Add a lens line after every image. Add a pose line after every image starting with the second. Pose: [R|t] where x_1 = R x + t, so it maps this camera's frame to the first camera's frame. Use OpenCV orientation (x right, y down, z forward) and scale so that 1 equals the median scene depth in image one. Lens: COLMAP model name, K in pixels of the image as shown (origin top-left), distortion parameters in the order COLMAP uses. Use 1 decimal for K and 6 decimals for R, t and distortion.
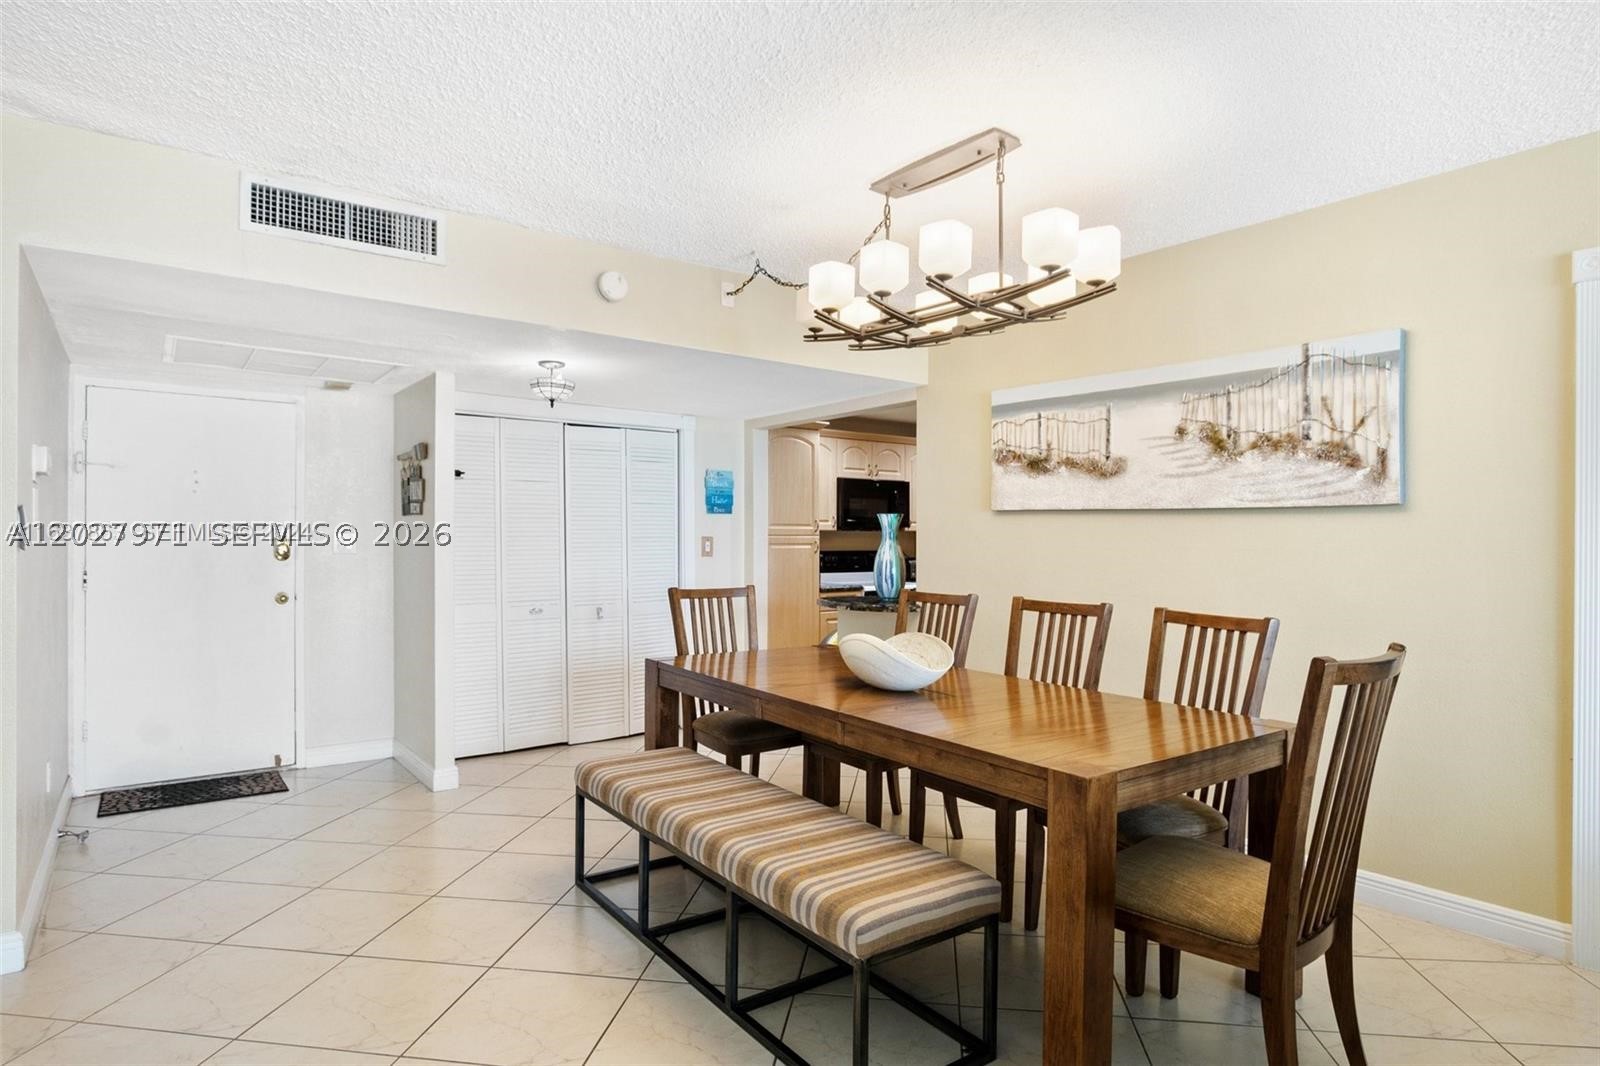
lens RADIAL K [[900.7, 0, 800.0], [0, 900.7, 533.0], [0, 0, 1]] dist [-0.005147, -0.000700]
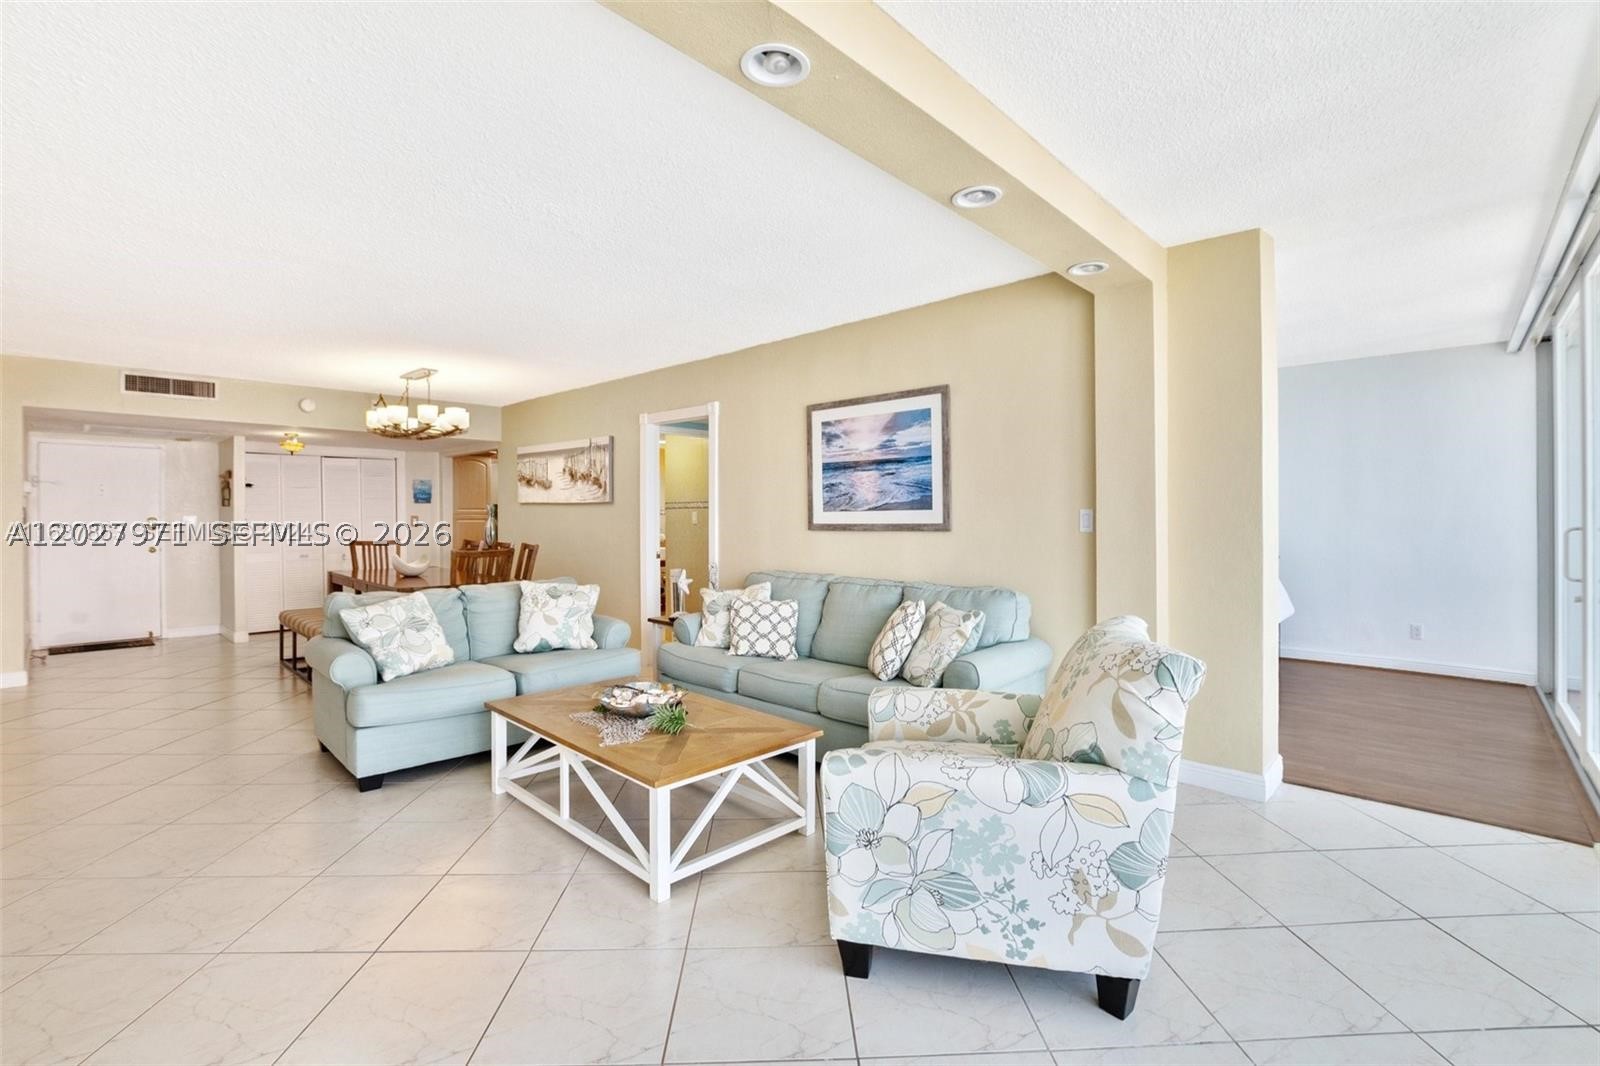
lens RADIAL K [[762.4, 0, 792.6], [0, 762.4, 511.4], [0, 0, 1]] dist [-0.001081, -0.000157]
pose [[0.989902, -0.006843, 0.141590, 0.636014], [0.006751, 0.999977, 0.001131, -0.002708], [-0.141595, -0.000164, 0.989925, -0.935185]]
